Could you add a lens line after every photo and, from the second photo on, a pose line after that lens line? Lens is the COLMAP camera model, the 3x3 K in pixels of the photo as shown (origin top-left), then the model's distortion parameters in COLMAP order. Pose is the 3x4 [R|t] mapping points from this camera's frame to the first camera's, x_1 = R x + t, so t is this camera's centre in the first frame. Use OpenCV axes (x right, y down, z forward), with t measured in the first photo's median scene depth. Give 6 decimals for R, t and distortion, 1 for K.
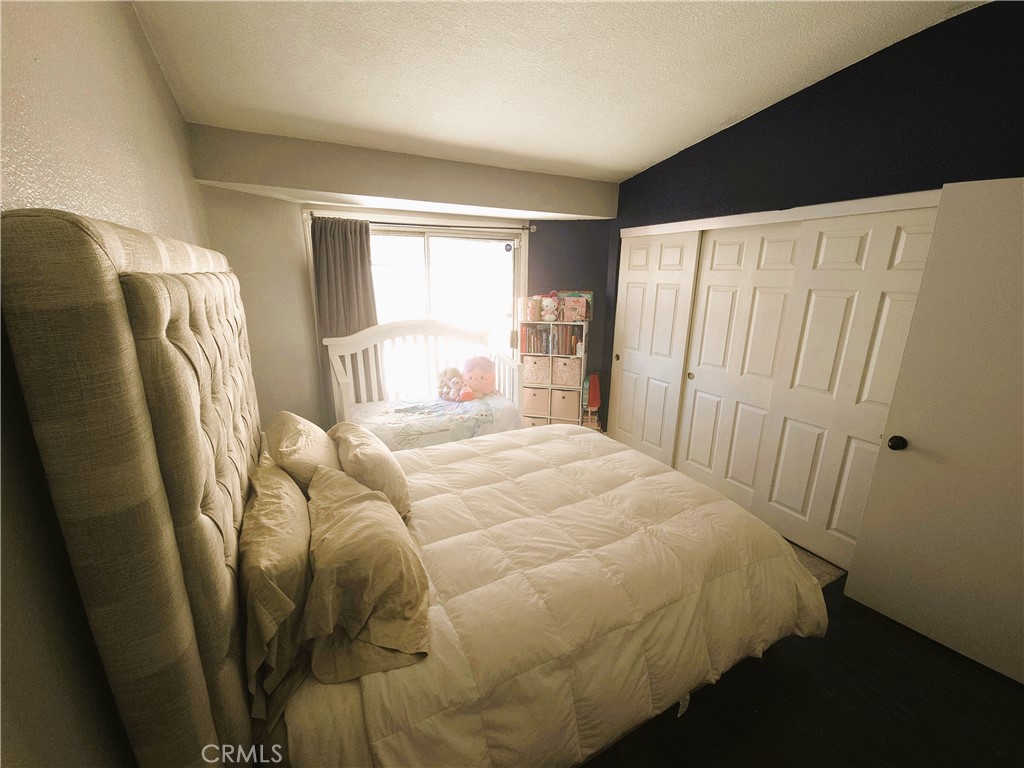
lens RADIAL K [[421.0, 0, 513.5], [0, 421.0, 381.6], [0, 0, 1]] dist [0.000162, -0.000231]
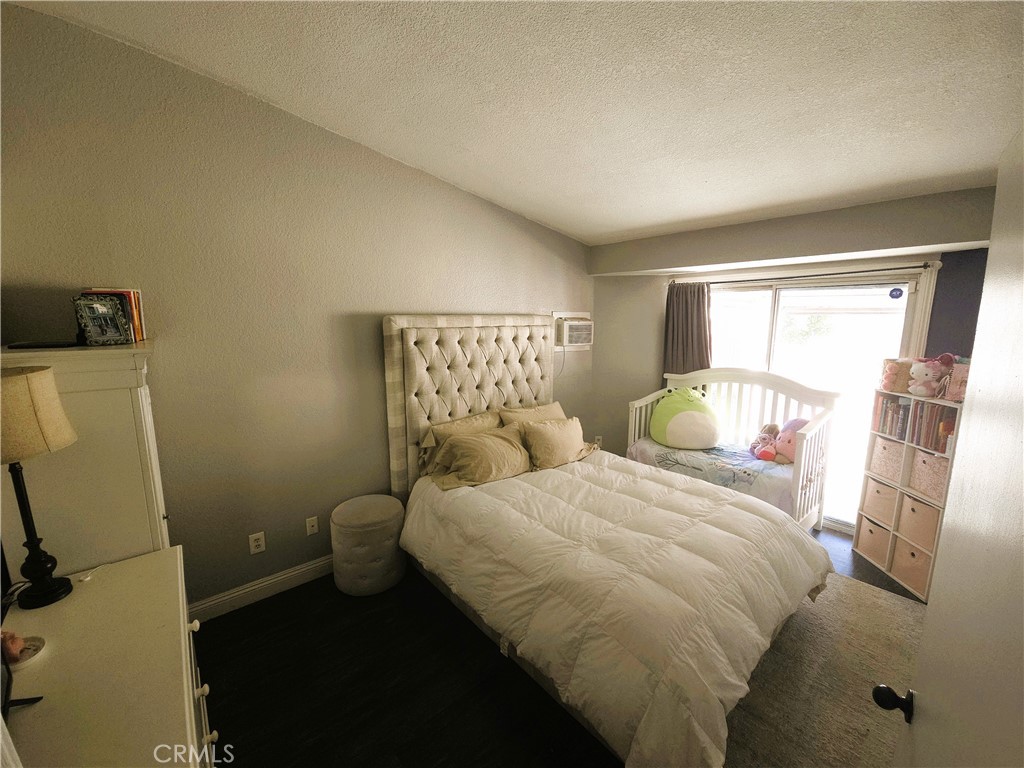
lens RADIAL K [[414.8, 0, 512.8], [0, 414.8, 384.7], [0, 0, 1]] dist [0.012612, -0.009700]
pose [[0.223054, 0.150106, -0.963180, 0.663513], [-0.241108, 0.965868, 0.094689, -0.072607], [0.944518, 0.211109, 0.251633, 0.220102]]
